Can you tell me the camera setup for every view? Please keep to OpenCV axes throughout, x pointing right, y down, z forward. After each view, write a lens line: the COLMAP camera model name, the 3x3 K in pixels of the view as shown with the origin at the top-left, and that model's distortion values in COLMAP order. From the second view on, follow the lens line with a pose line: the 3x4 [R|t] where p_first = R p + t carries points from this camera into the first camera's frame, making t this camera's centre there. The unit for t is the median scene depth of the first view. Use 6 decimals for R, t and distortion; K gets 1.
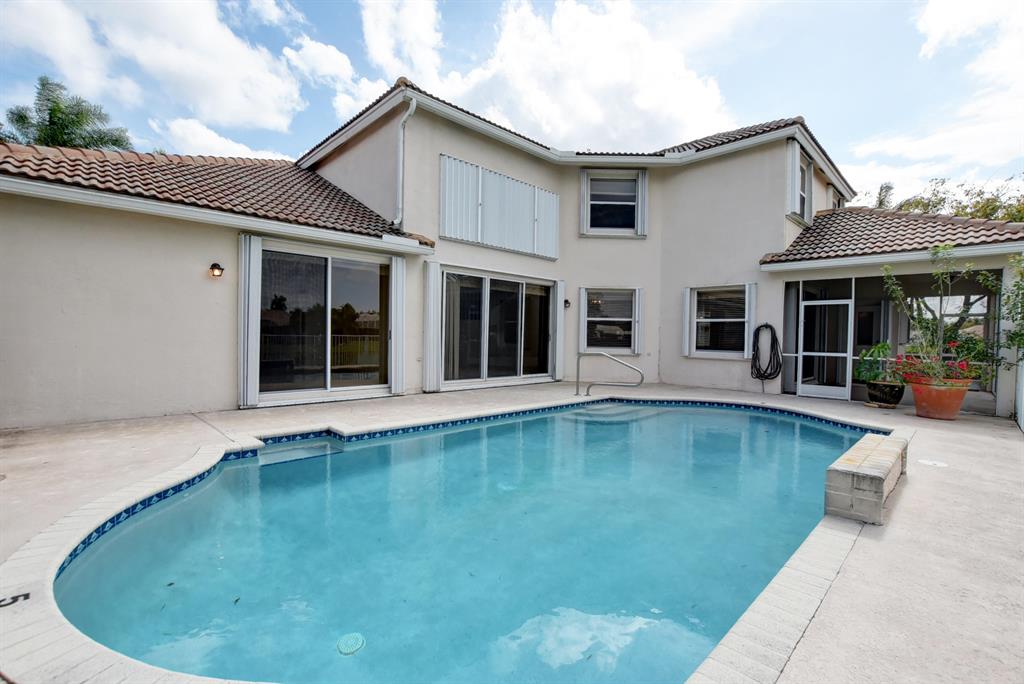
lens RADIAL K [[458.4, 0, 513.3], [0, 458.4, 347.8], [0, 0, 1]] dist [-0.026136, 0.000852]
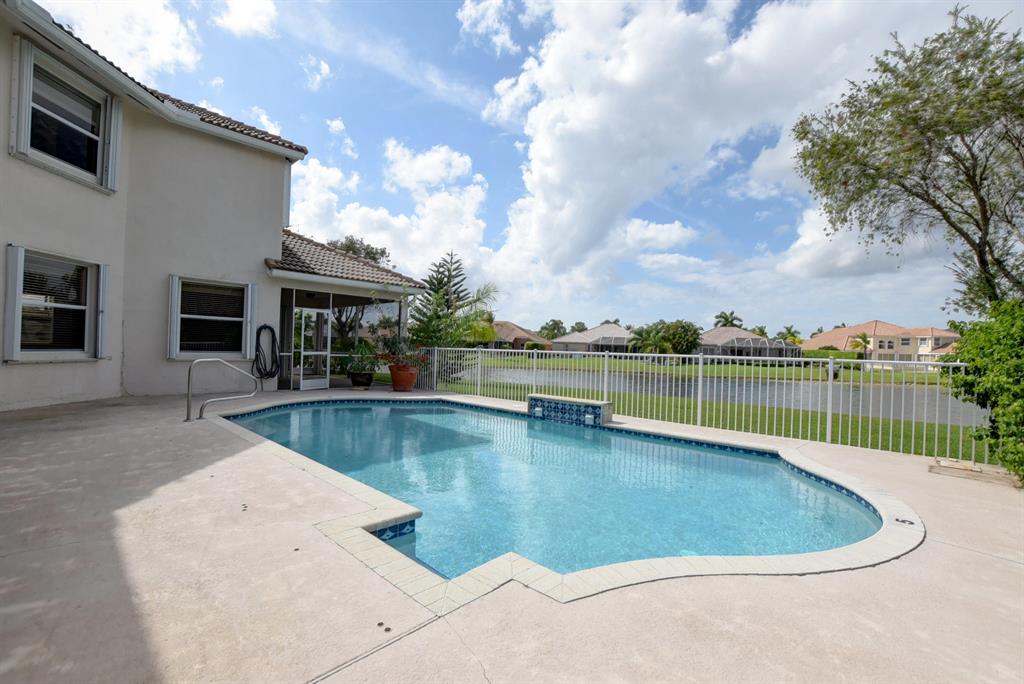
lens RADIAL K [[451.0, 0, 513.5], [0, 451.0, 346.5], [0, 0, 1]] dist [-0.022984, 0.000334]
pose [[-0.043436, -0.018871, 0.998878, -0.462162], [-0.013985, 0.999735, 0.018279, -0.027431], [-0.998958, -0.013175, -0.043688, 0.434611]]
